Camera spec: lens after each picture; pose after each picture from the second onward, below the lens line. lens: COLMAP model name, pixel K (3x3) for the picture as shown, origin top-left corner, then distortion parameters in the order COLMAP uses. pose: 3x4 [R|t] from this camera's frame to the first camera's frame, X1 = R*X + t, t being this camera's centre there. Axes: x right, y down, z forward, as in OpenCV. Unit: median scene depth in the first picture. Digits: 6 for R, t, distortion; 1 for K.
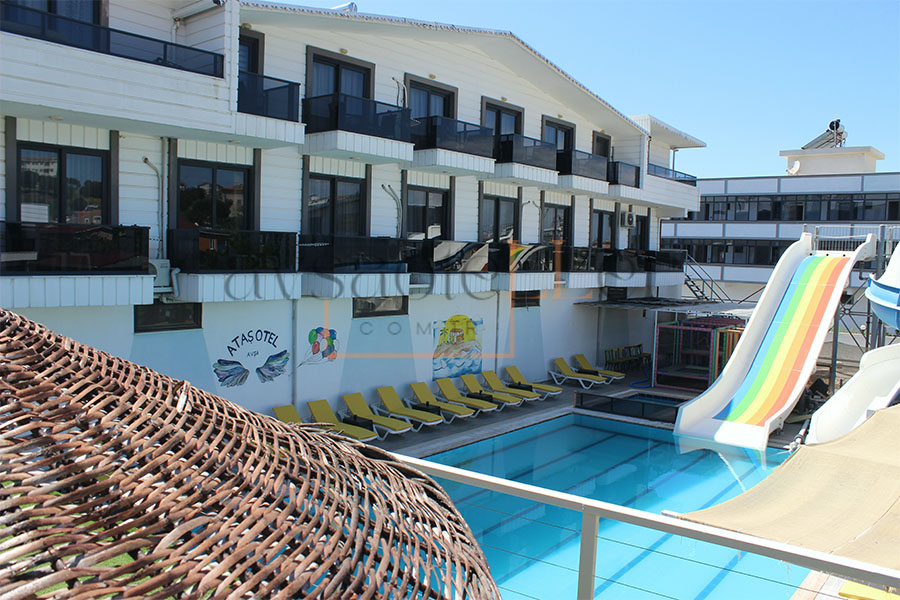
lens RADIAL K [[743.6, 0, 444.9], [0, 743.6, 300.2], [0, 0, 1]] dist [-0.167151, 0.150108]
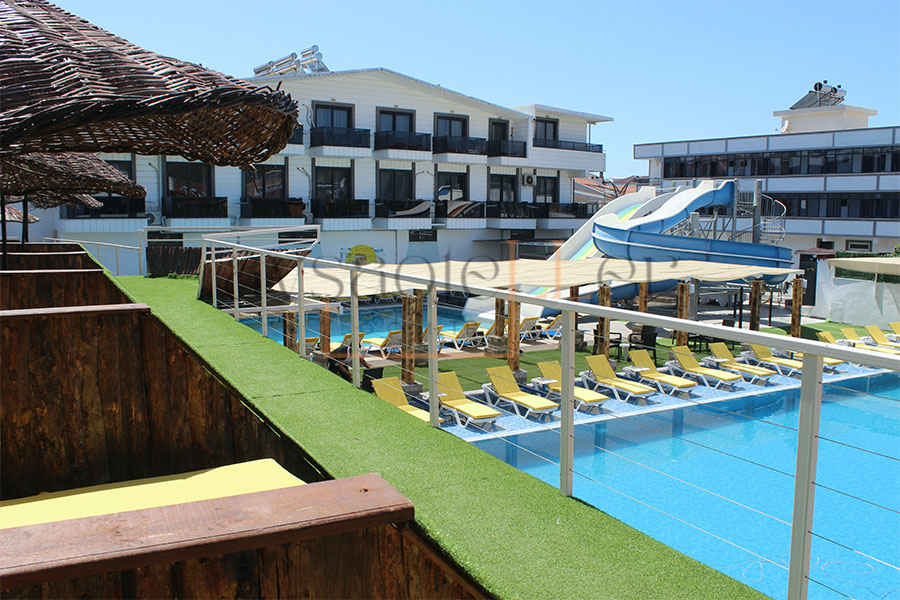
lens RADIAL K [[800.5, 0, 450.0], [0, 800.5, 300.0], [0, 0, 1]] dist [-0.154951, 0.136809]
pose [[0.972999, 0.007209, -0.230695, 0.552883], [0.002284, 0.999162, 0.040854, 0.062422], [0.230797, -0.040278, 0.972168, -0.584078]]
